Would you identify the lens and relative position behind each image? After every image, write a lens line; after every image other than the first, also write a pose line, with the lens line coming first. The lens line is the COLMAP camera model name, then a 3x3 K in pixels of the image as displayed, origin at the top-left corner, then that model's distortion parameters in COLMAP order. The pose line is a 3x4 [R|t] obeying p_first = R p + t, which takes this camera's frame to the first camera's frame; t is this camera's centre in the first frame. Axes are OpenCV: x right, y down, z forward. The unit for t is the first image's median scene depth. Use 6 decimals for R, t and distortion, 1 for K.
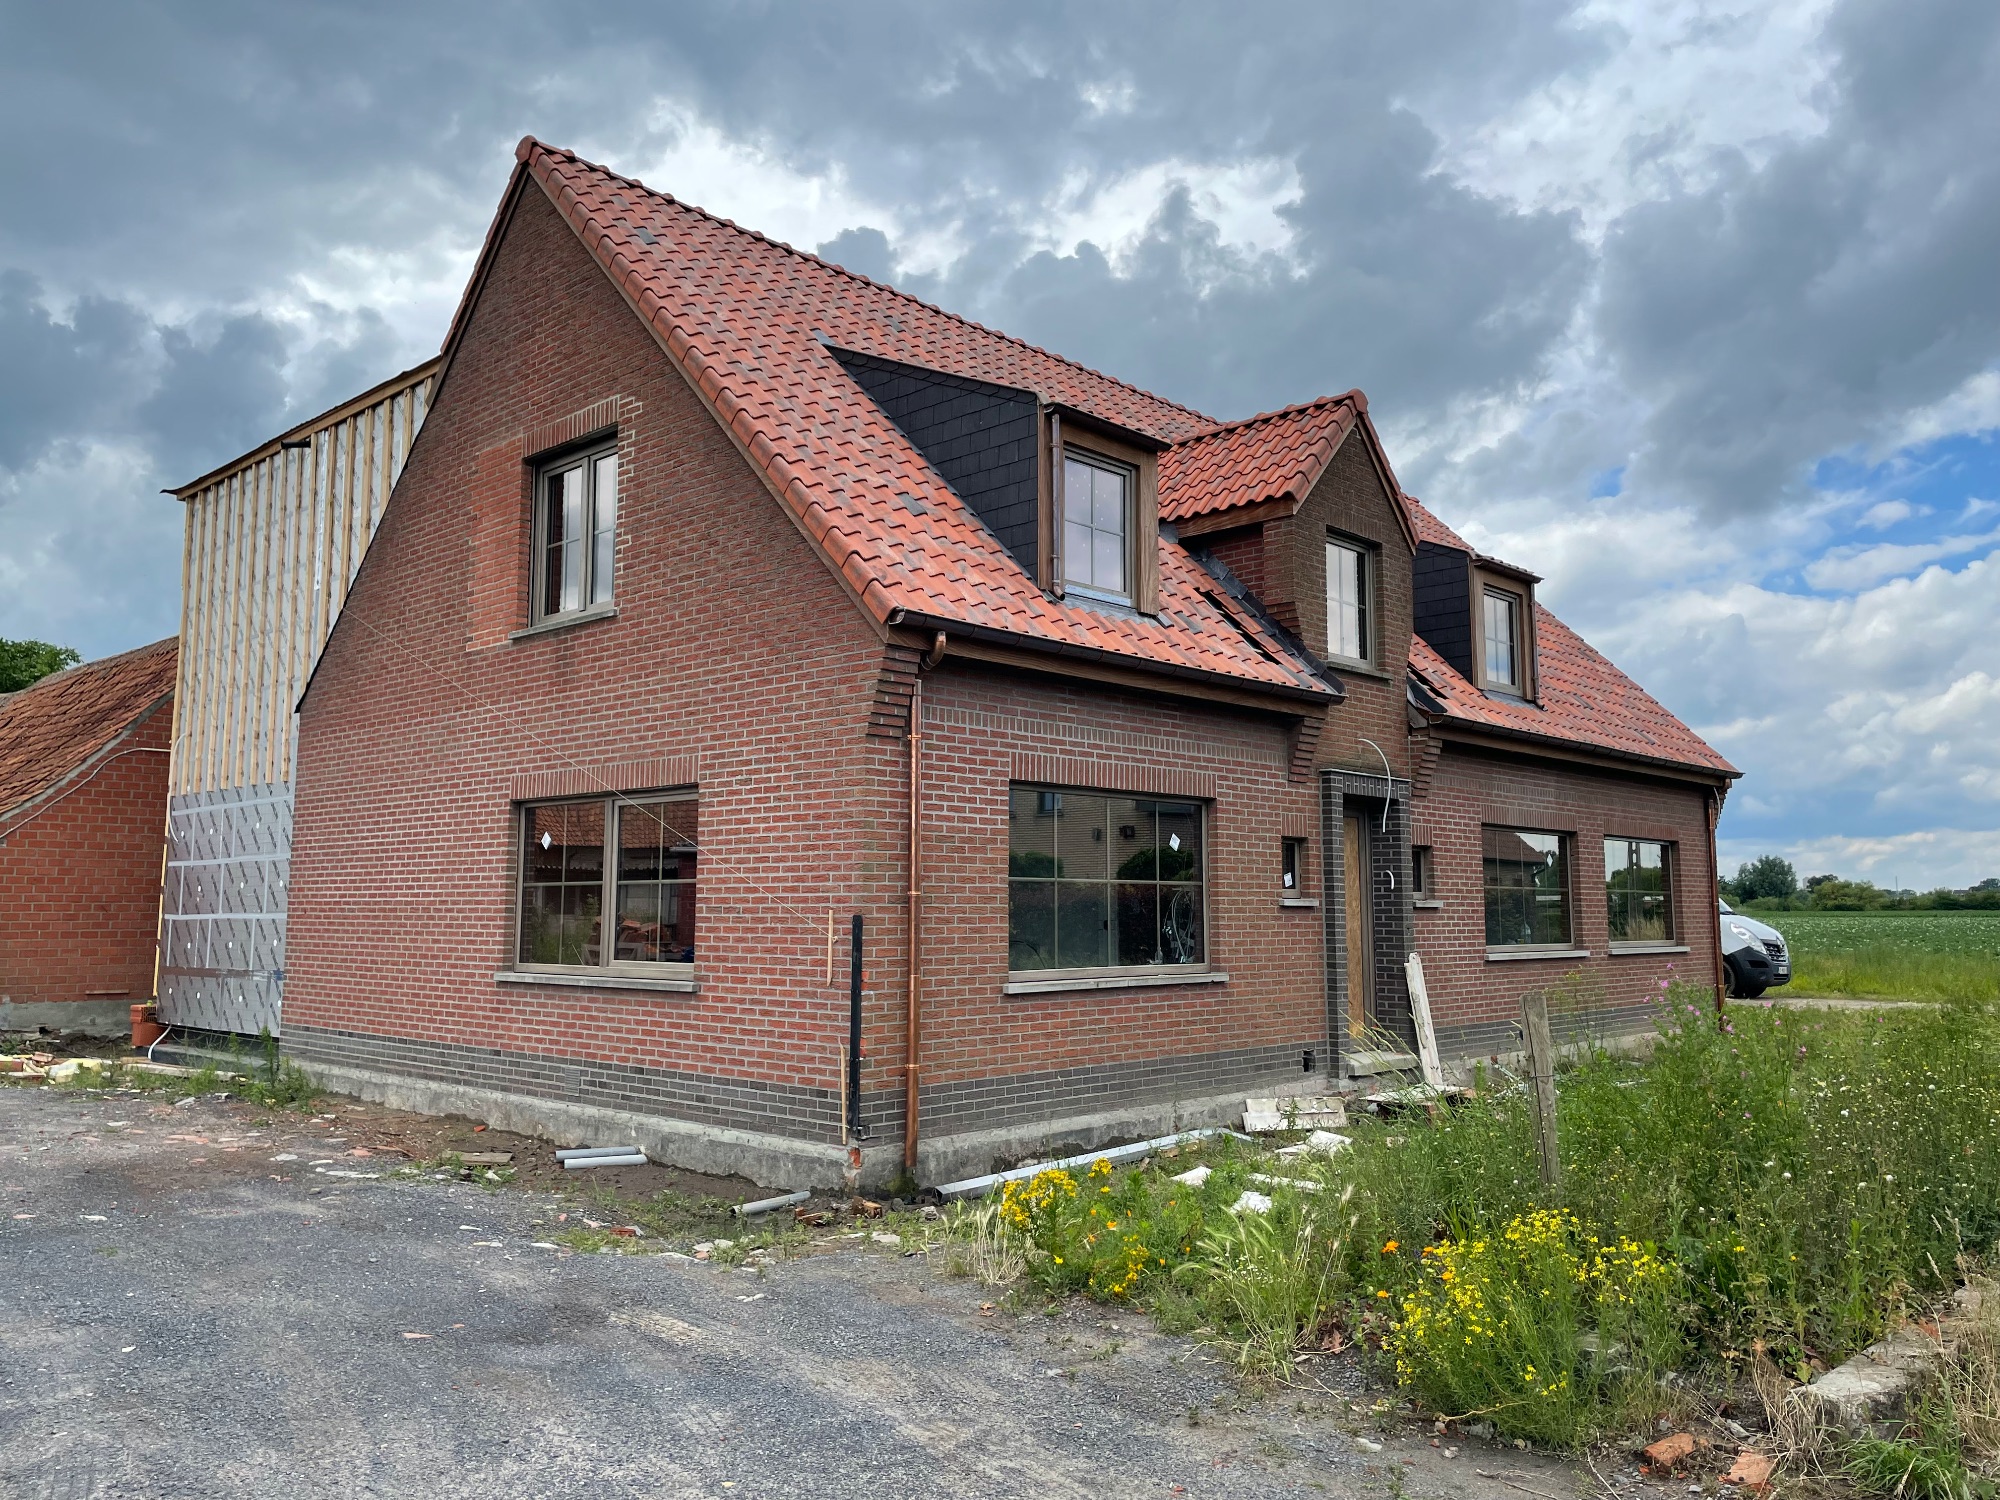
lens RADIAL K [[1520.8, 0, 999.8], [0, 1520.8, 750.4], [0, 0, 1]] dist [0.000340, 0.000007]
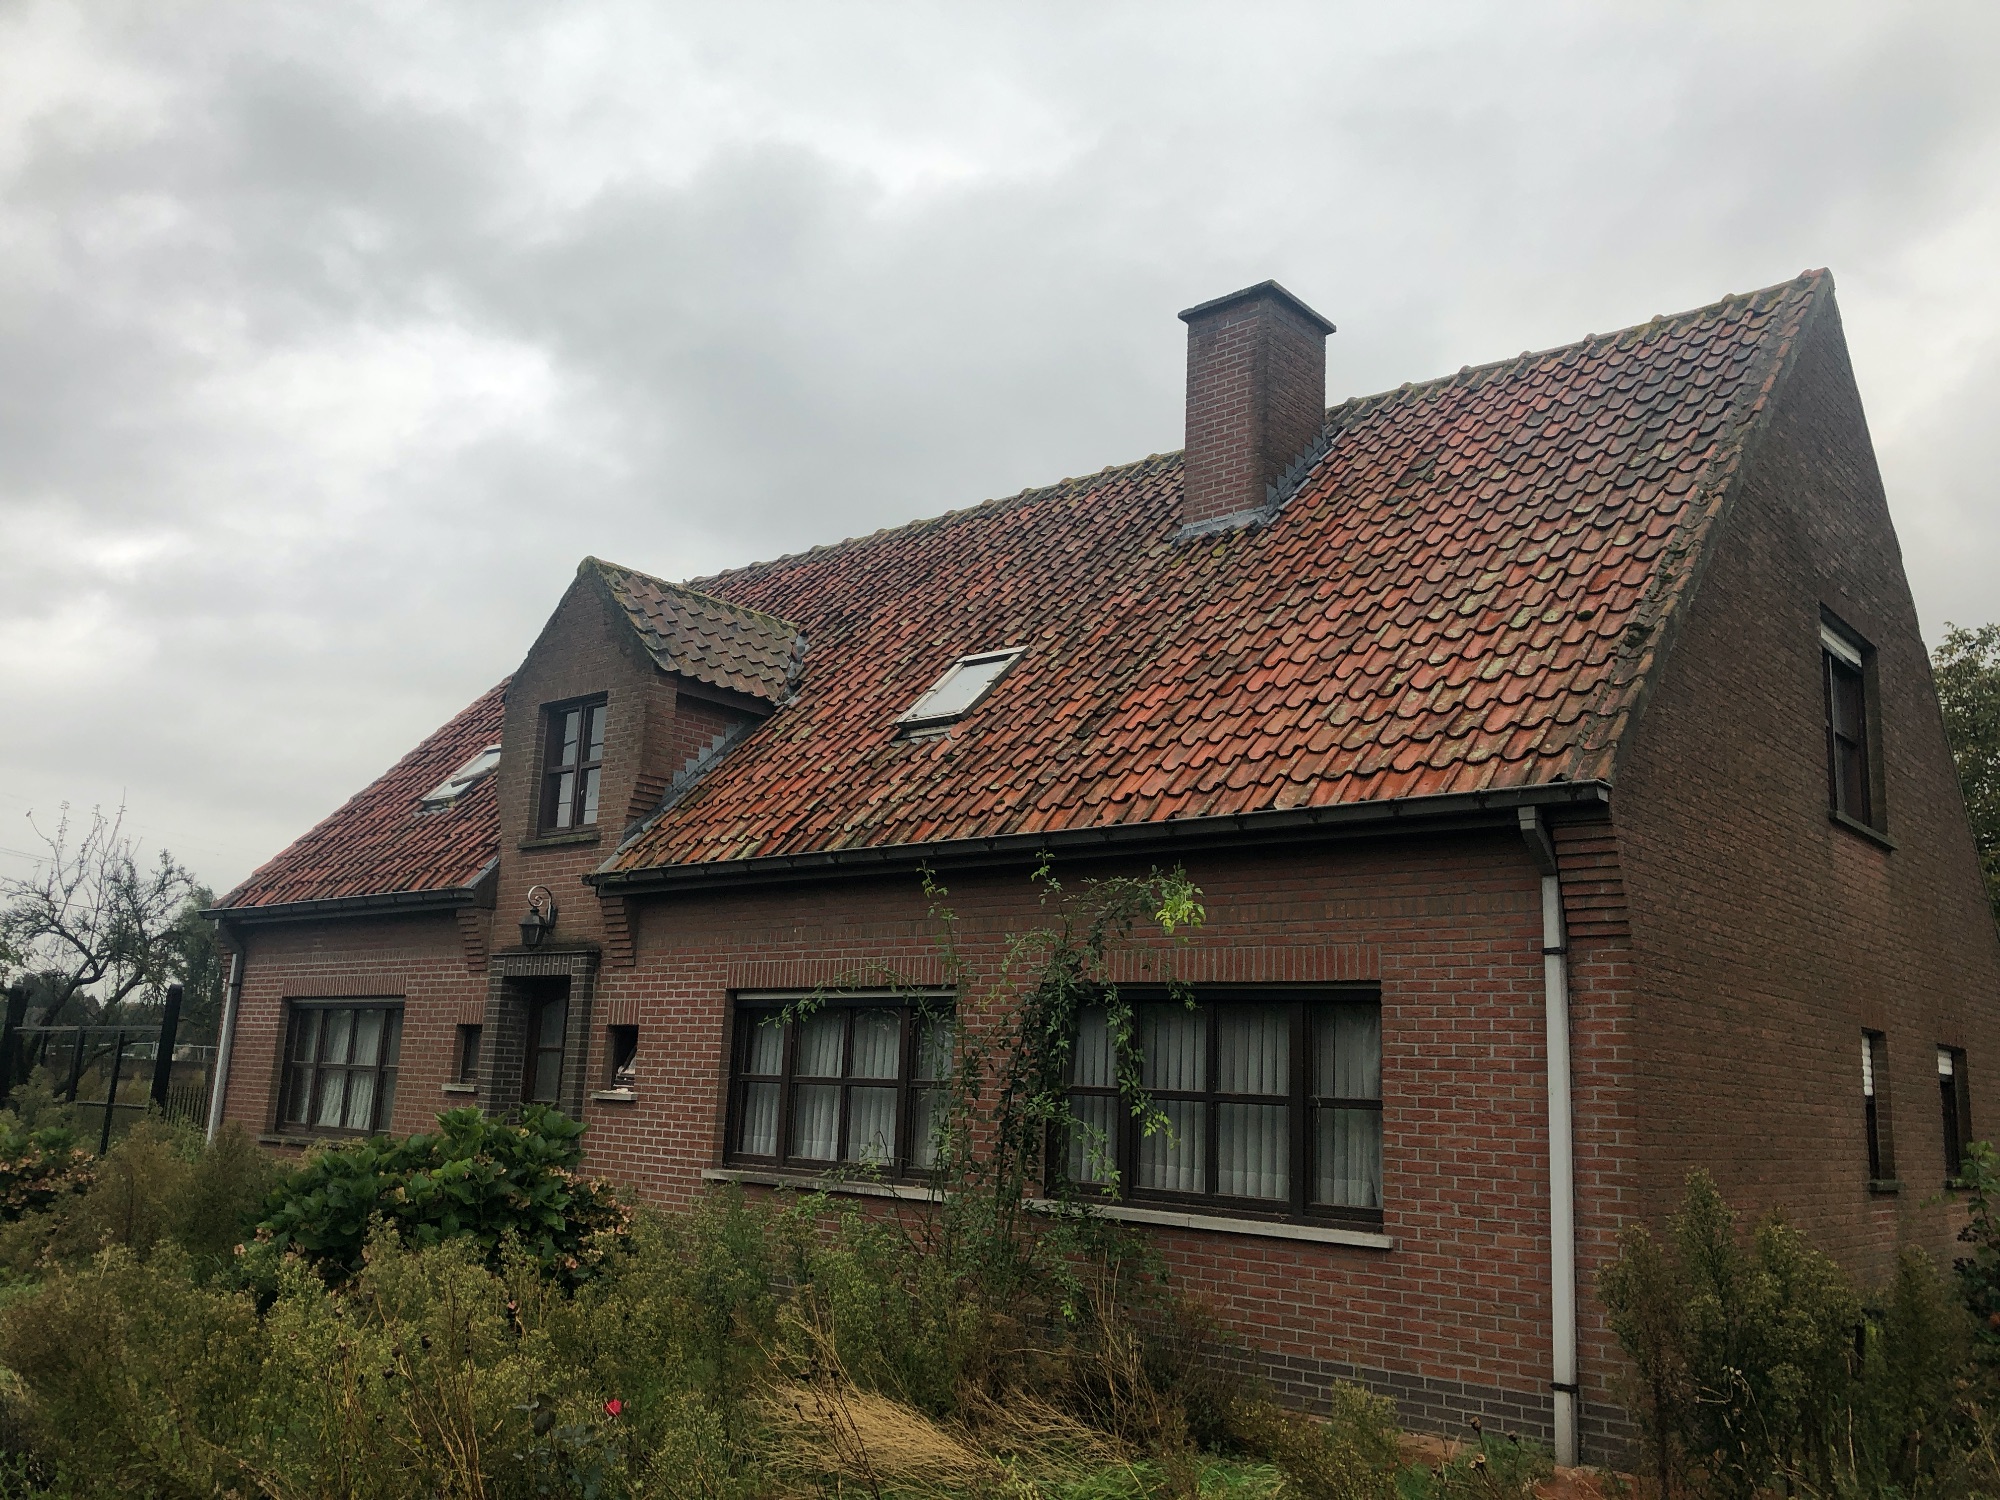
lens RADIAL K [[1643.4, 0, 1000.7], [0, 1643.4, 751.9], [0, 0, 1]] dist [0.000837, -0.000011]
pose [[0.033937, -0.204930, -0.978188, 1.367340], [0.063294, 0.977228, -0.202533, 0.127440], [0.997418, -0.055040, 0.046135, 1.341285]]
